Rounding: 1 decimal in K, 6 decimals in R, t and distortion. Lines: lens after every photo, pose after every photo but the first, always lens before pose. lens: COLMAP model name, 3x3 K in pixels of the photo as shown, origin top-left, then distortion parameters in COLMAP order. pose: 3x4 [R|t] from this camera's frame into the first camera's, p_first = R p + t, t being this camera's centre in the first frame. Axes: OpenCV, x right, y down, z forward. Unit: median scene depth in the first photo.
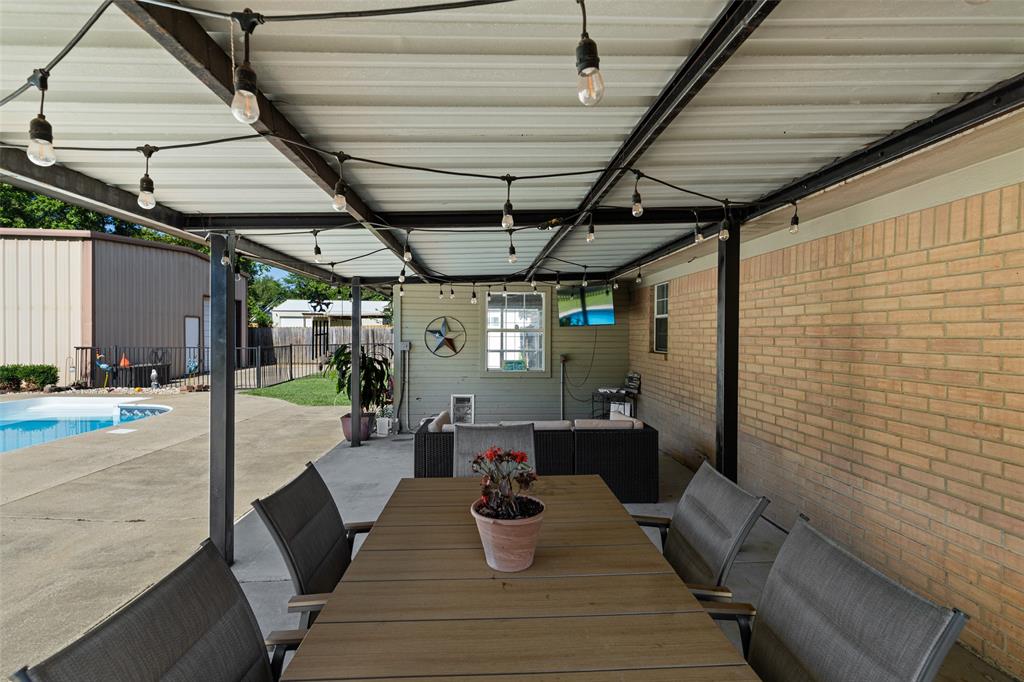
lens RADIAL K [[468.5, 0, 511.5], [0, 468.5, 341.9], [0, 0, 1]] dist [0.004645, 0.000466]
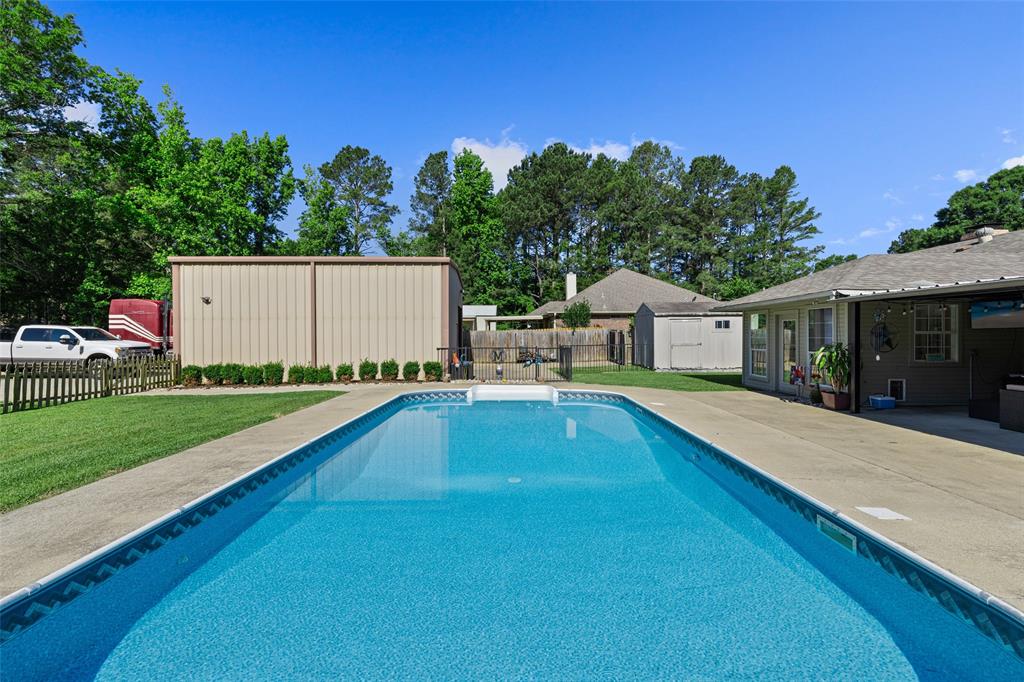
lens RADIAL K [[468.5, 0, 512.6], [0, 468.5, 338.7], [0, 0, 1]] dist [0.004645, 0.000466]
pose [[0.997429, -0.007357, -0.071289, -0.634117], [0.006644, 0.999926, -0.010222, -0.000020], [0.071359, 0.009723, 0.997403, -0.262047]]
